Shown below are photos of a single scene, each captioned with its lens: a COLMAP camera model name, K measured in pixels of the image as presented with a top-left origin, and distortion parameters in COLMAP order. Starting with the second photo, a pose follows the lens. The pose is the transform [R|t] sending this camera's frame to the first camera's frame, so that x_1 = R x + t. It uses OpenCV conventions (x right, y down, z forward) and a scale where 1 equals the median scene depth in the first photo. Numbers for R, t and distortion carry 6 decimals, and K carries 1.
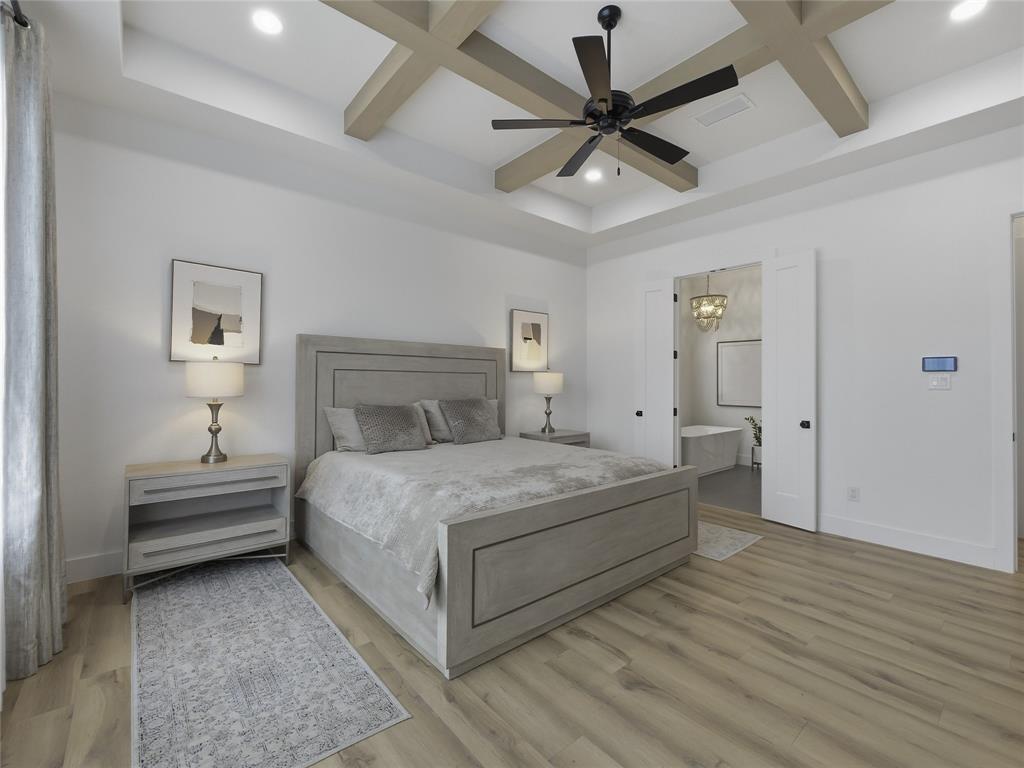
lens RADIAL K [[441.7, 0, 517.1], [0, 441.7, 387.3], [0, 0, 1]] dist [-0.005011, -0.000490]
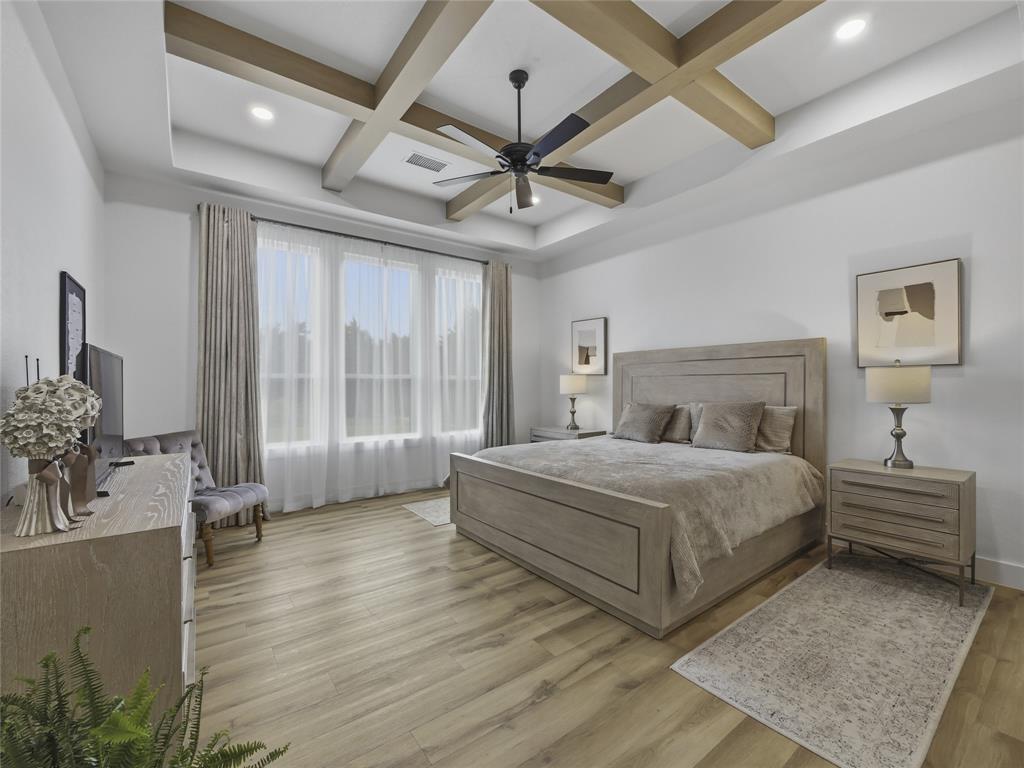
lens RADIAL K [[441.7, 0, 512.2], [0, 441.7, 383.1], [0, 0, 1]] dist [-0.005011, -0.000490]
pose [[-0.063695, -0.008939, -0.997929, 1.230388], [-0.005461, 0.999948, -0.008609, -0.006337], [0.997954, 0.004902, -0.063741, 0.902641]]
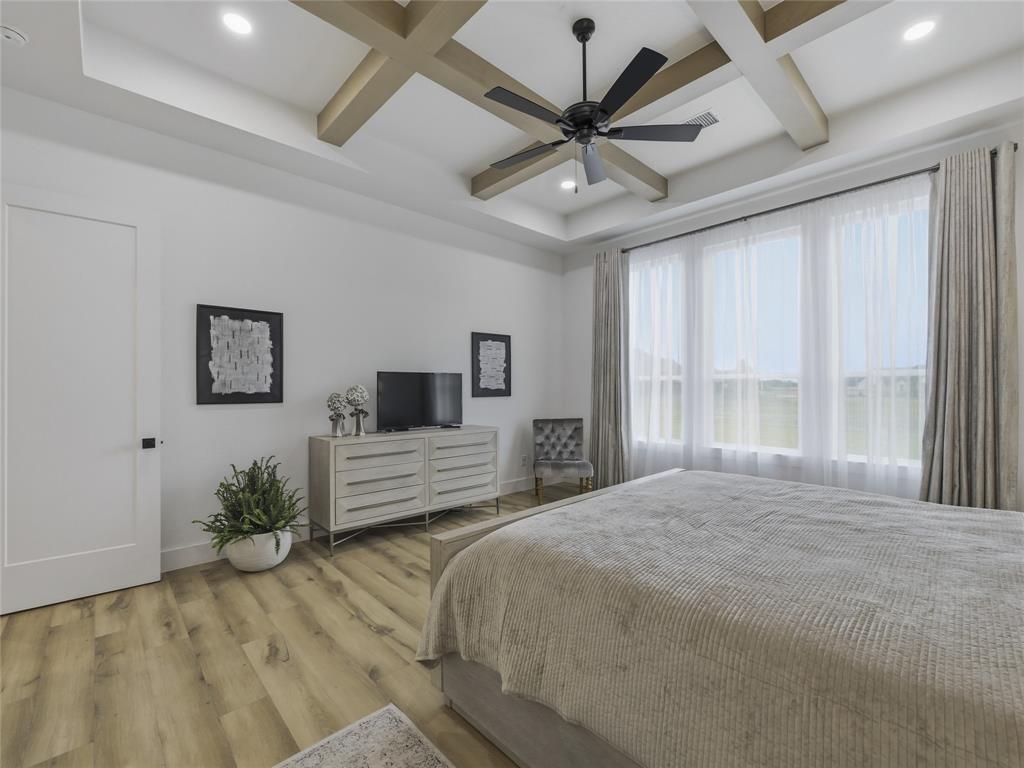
lens RADIAL K [[441.7, 0, 505.7], [0, 441.7, 386.8], [0, 0, 1]] dist [-0.005011, -0.000490]
pose [[-0.999304, -0.000676, -0.037302, 0.372013], [-0.000930, 0.999977, 0.006788, -0.019049], [0.037297, 0.006817, -0.999281, 1.742906]]
